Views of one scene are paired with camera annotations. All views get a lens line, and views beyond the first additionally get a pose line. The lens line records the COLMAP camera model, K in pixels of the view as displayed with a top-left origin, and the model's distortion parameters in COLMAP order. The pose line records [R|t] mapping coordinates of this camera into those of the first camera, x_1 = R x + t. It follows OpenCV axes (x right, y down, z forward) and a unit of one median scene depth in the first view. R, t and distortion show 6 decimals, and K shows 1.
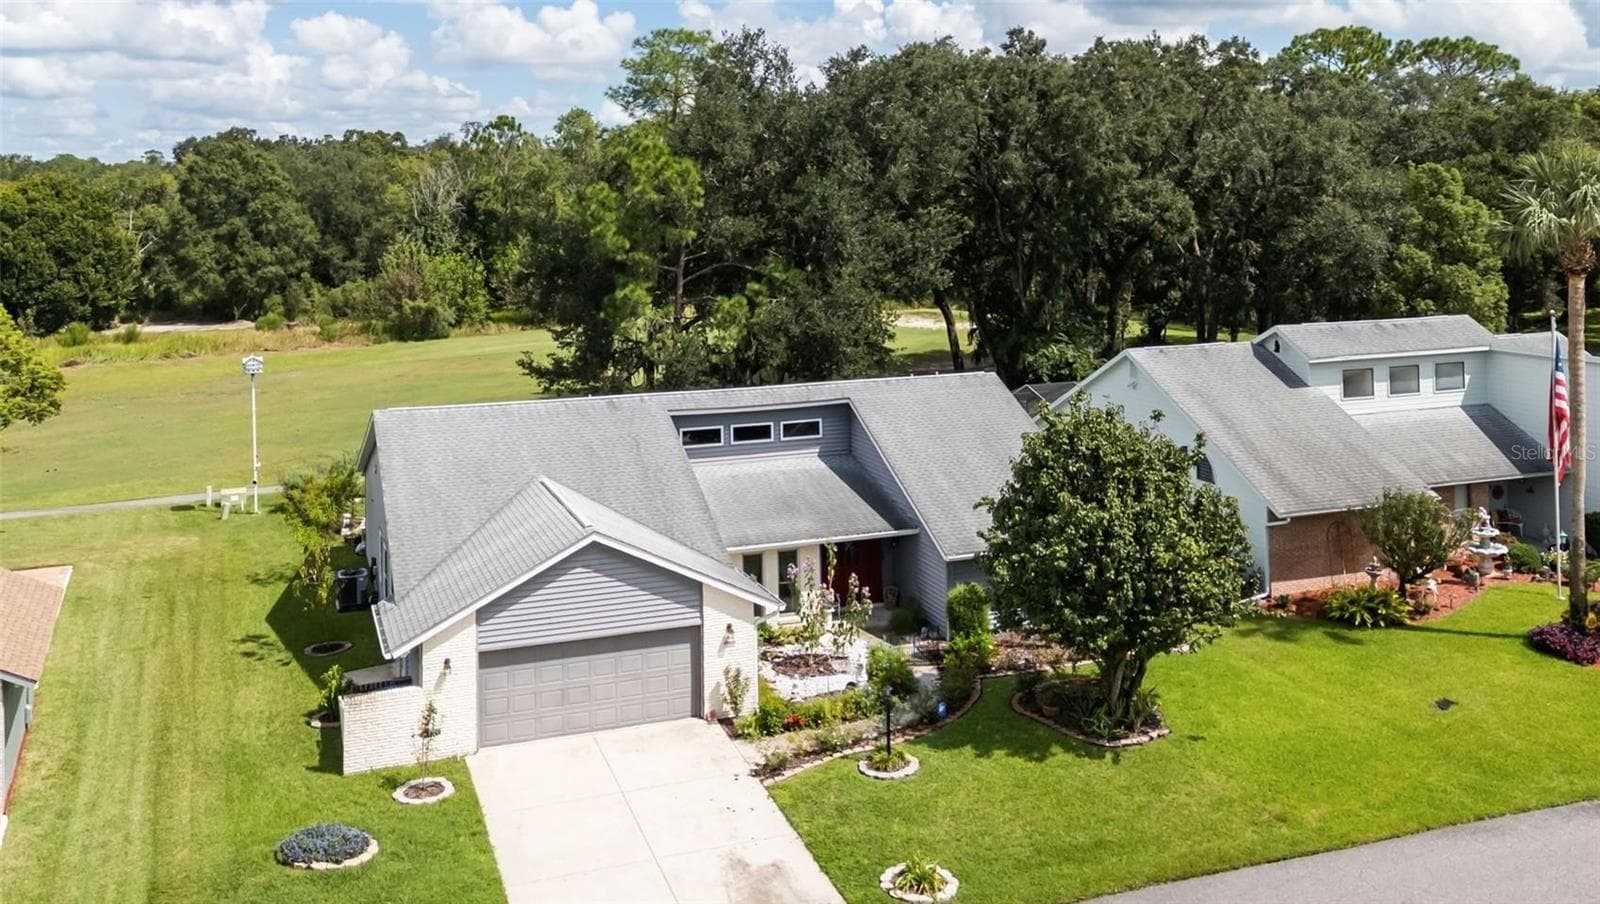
lens RADIAL K [[1397.0, 0, 799.0], [0, 1397.0, 175.0], [0, 0, 1]] dist [0.012346, 0.003342]
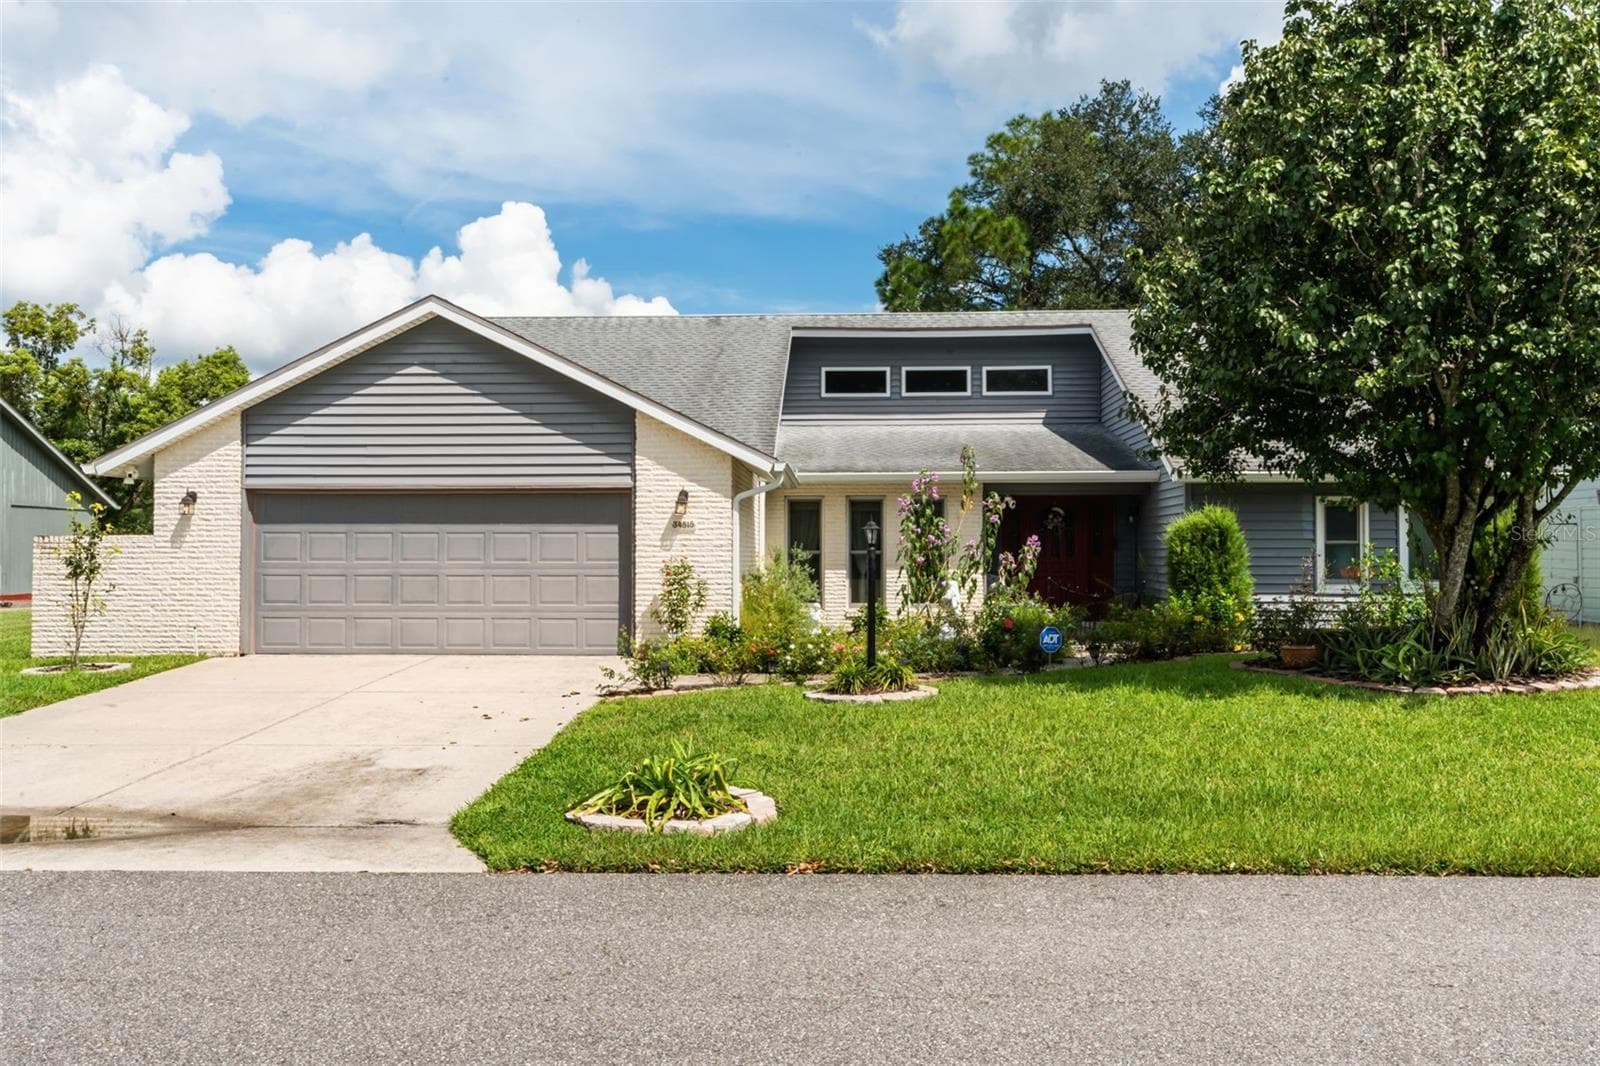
lens RADIAL K [[1316.4, 0, 800.0], [0, 1316.4, 533.0], [0, 0, 1]] dist [-0.005884, 0.000178]
pose [[0.926727, 0.009707, -0.375611, 0.186678], [-0.006437, 0.999930, 0.009959, 0.334839], [0.375681, -0.006812, 0.926724, 0.546226]]
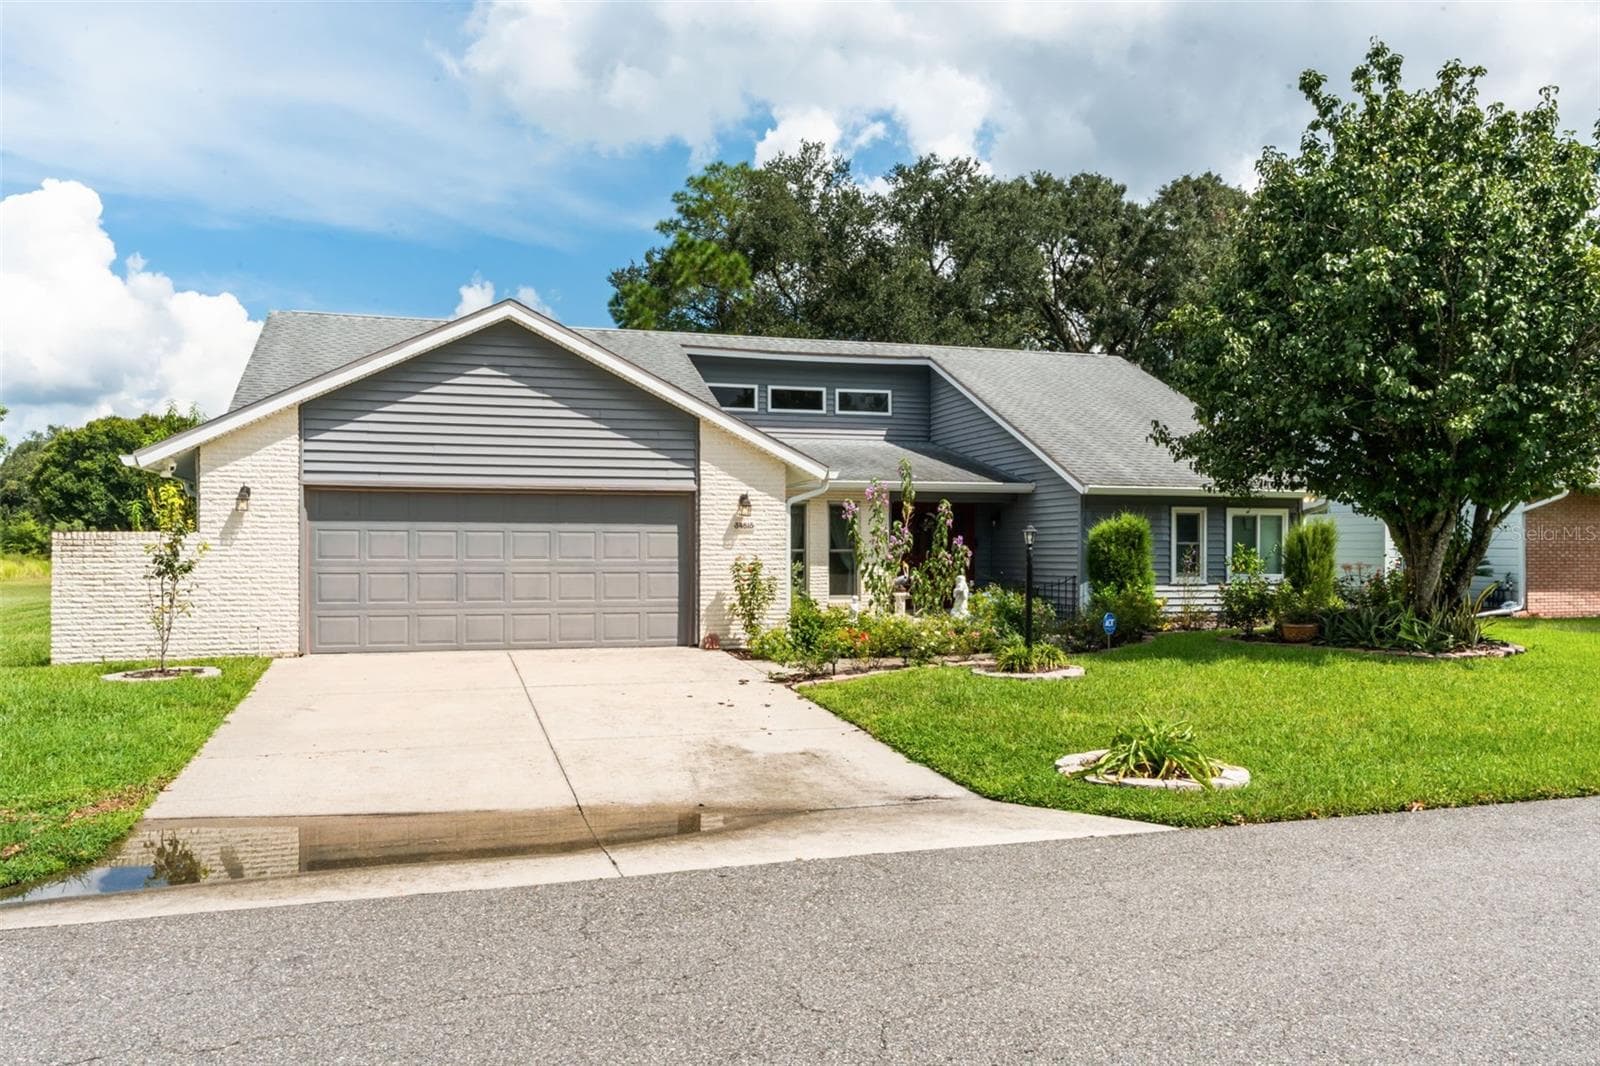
lens RADIAL K [[1183.8, 0, 785.4], [0, 1183.8, 562.3], [0, 0, 1]] dist [-0.009924, -0.002293]
pose [[0.998287, 0.017608, -0.055789, -0.003416], [-0.015860, 0.999374, 0.031614, 0.336422], [0.056311, -0.030675, 0.997942, 0.500012]]
